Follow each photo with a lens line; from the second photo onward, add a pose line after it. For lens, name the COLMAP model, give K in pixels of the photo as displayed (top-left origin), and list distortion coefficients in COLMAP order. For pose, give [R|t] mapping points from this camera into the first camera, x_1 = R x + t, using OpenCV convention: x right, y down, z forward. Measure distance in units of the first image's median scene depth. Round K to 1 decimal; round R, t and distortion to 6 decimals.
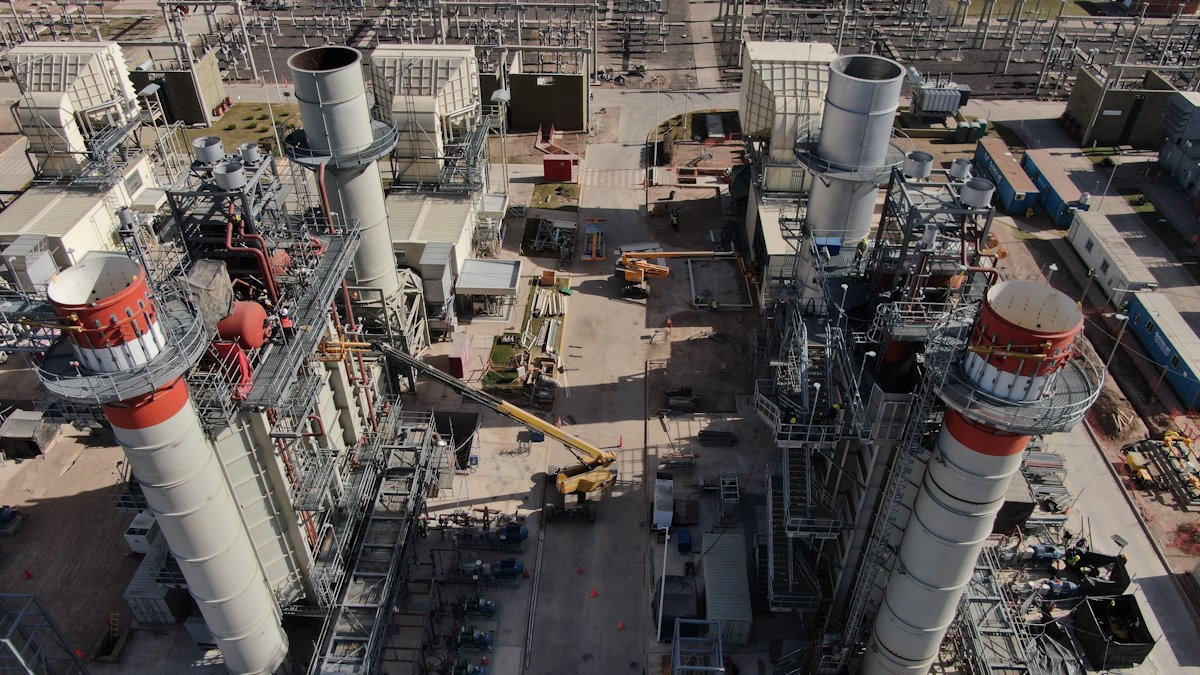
lens RADIAL K [[871.2, 0, 601.0], [0, 871.2, 334.6], [0, 0, 1]] dist [-0.015771, 0.002427]
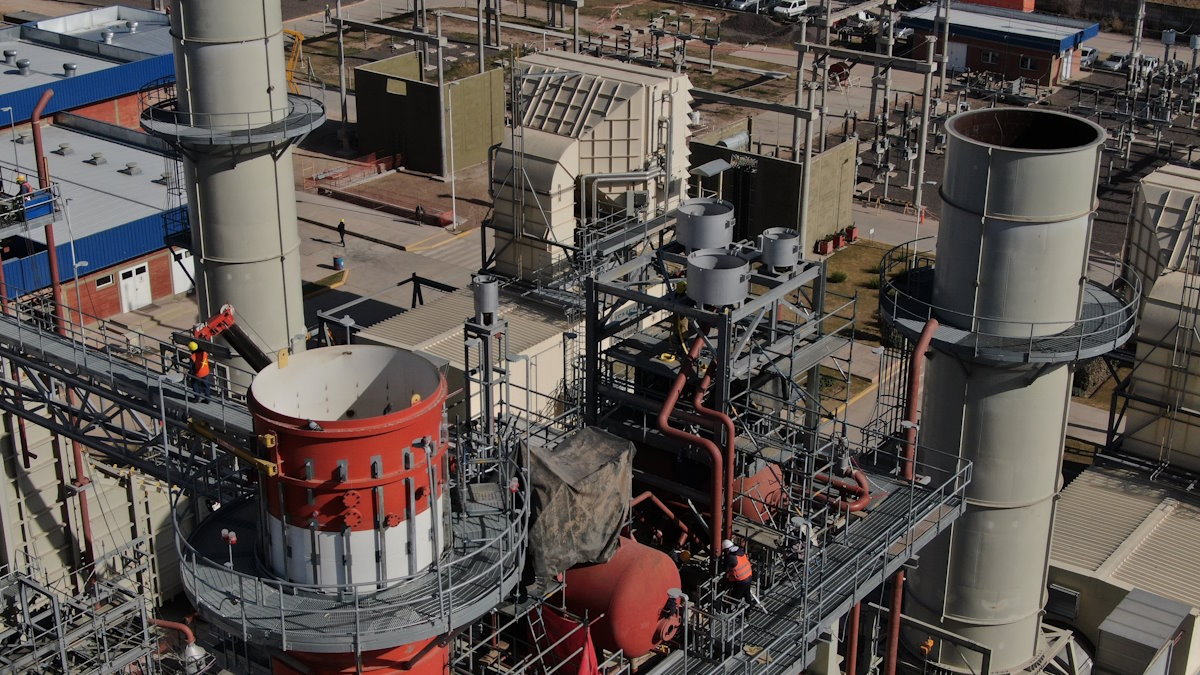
lens RADIAL K [[1705.8, 0, 602.1], [0, 1705.8, 366.8], [0, 0, 1]] dist [0.089354, 0.000000]
pose [[0.823647, 0.236501, -0.515435, -0.002764], [-0.352838, 0.925260, -0.139278, 0.003082], [0.443972, 0.296581, 0.845534, 0.117693]]
